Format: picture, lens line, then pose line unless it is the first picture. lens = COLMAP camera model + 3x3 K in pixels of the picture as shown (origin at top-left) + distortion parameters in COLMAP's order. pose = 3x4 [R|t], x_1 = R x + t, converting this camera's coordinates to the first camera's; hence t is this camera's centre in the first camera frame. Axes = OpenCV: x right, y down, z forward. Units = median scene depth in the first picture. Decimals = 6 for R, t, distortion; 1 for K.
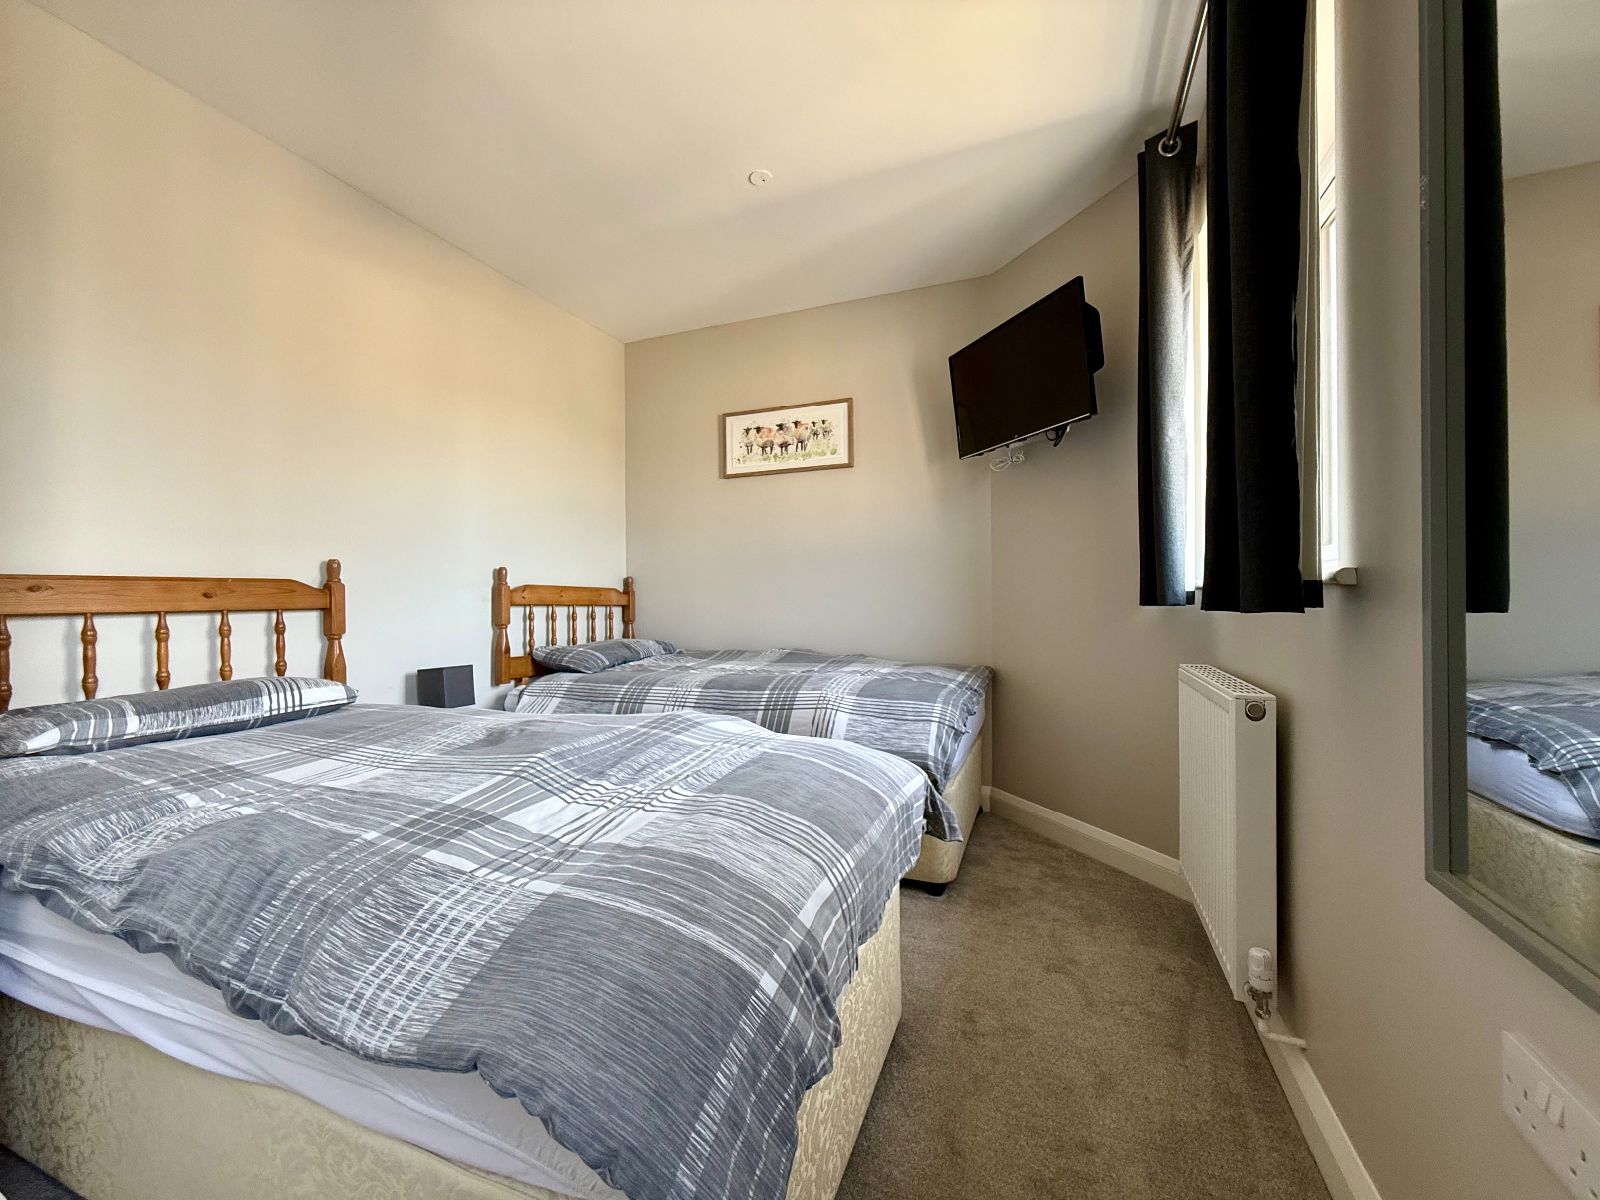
lens RADIAL K [[639.9, 0, 803.9], [0, 639.9, 596.3], [0, 0, 1]] dist [0.001566, 0.000039]
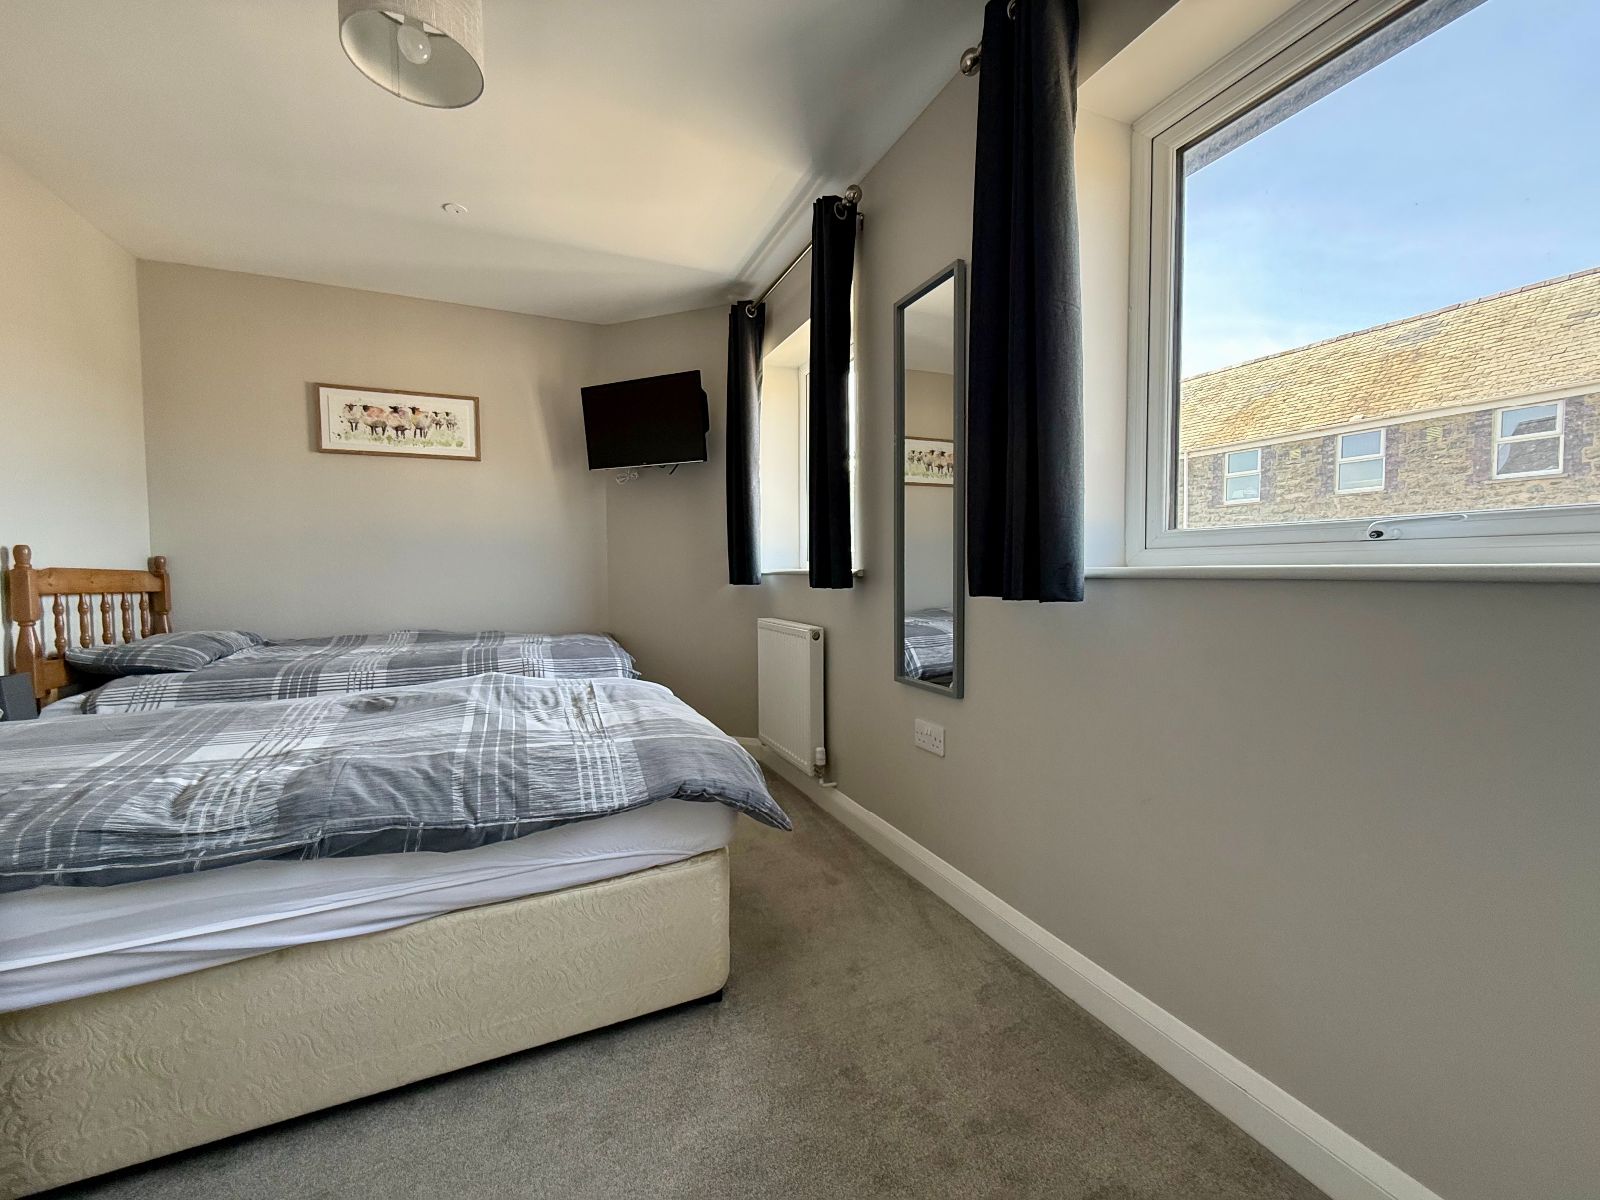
lens RADIAL K [[638.3, 0, 802.8], [0, 638.3, 598.5], [0, 0, 1]] dist [-0.000263, 0.000459]
pose [[0.696633, -0.030076, 0.716797, -0.325812], [0.000697, 0.999149, 0.041245, -0.011004], [-0.717427, -0.028233, 0.696061, -0.165099]]
